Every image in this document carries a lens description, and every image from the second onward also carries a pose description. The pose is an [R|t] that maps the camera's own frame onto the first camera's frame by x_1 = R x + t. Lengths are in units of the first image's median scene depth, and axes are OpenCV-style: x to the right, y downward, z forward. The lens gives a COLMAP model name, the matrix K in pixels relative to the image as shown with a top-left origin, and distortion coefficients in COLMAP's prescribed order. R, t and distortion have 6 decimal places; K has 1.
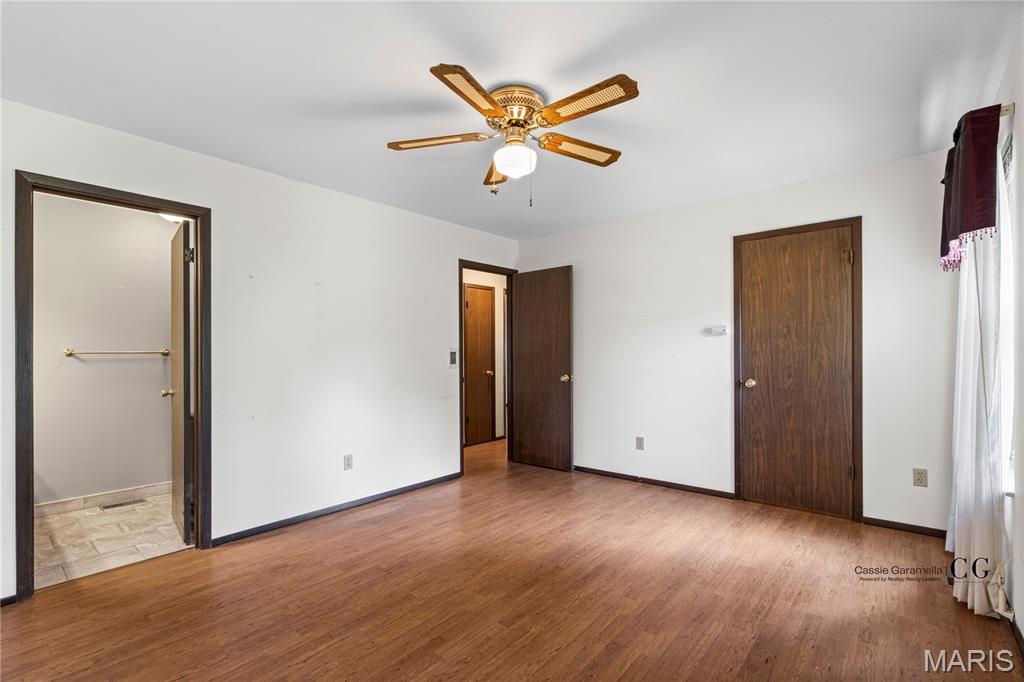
lens RADIAL K [[463.1, 0, 511.6], [0, 463.1, 349.2], [0, 0, 1]] dist [0.002613, 0.000670]
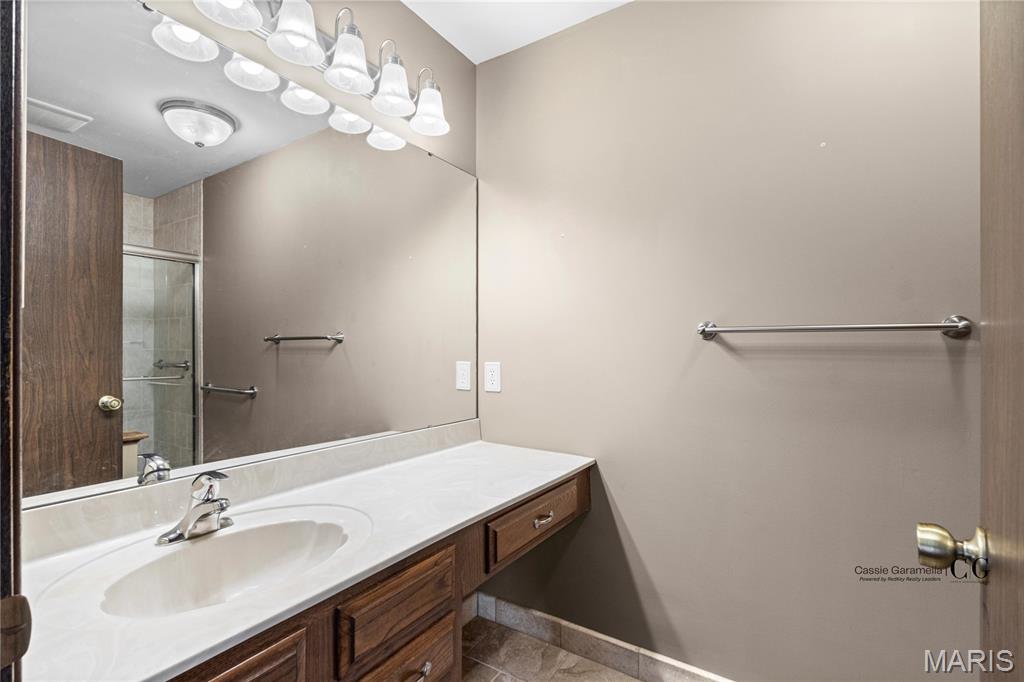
lens RADIAL K [[463.1, 0, 512.5], [0, 463.1, 342.3], [0, 0, 1]] dist [0.002613, 0.000670]
pose [[0.144771, 0.007968, -0.989433, -0.625156], [0.007350, 0.999931, 0.009128, 0.014862], [0.989438, -0.008594, 0.144702, 0.853538]]
